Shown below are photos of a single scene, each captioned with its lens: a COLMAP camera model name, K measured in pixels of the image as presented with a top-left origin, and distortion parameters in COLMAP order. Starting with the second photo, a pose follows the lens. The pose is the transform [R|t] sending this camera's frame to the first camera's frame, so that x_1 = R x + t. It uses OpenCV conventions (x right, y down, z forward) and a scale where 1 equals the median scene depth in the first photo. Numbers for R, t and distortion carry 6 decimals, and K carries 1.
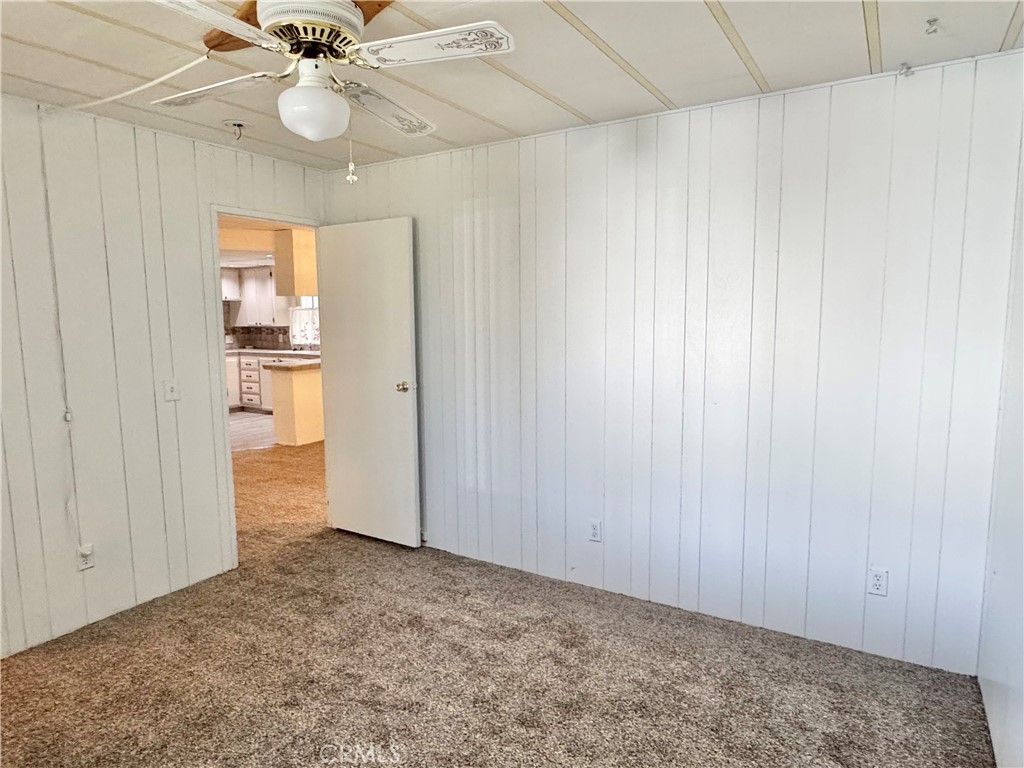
lens RADIAL K [[639.8, 0, 505.6], [0, 639.8, 379.5], [0, 0, 1]] dist [-0.011588, 0.010809]
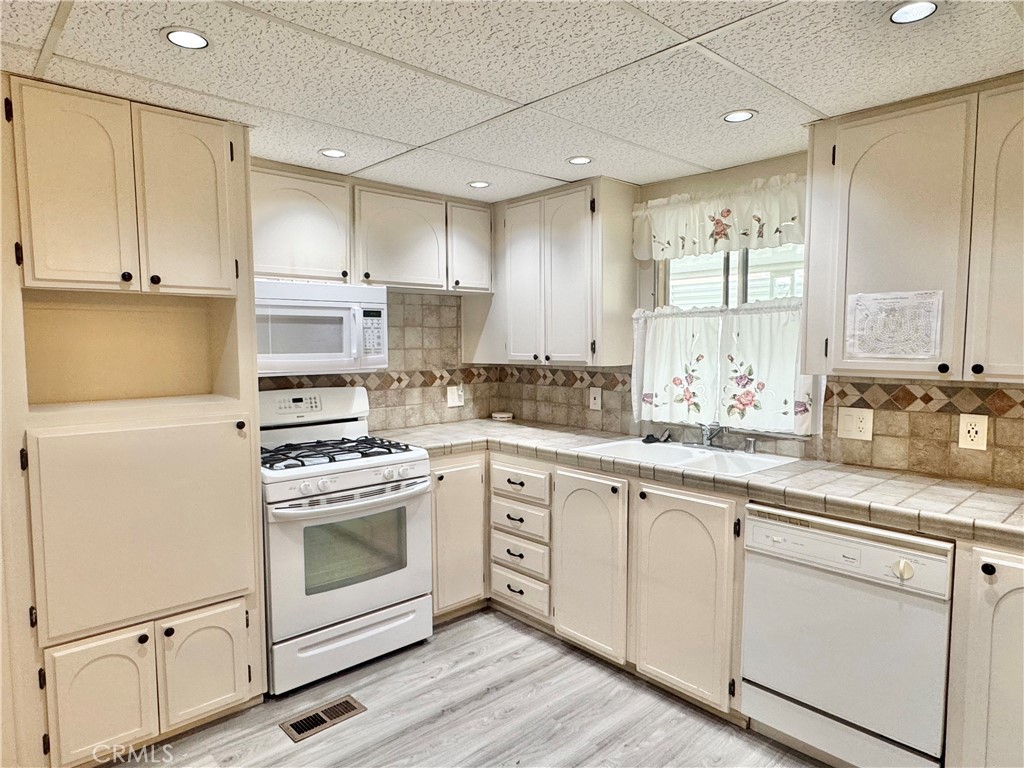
lens RADIAL K [[639.8, 0, 513.5], [0, 639.8, 389.1], [0, 0, 1]] dist [-0.011588, 0.010809]
pose [[0.963605, 0.029052, -0.265746, -0.311698], [-0.039634, 0.998617, -0.034546, -0.057918], [0.264375, 0.043822, 0.963424, 0.669532]]
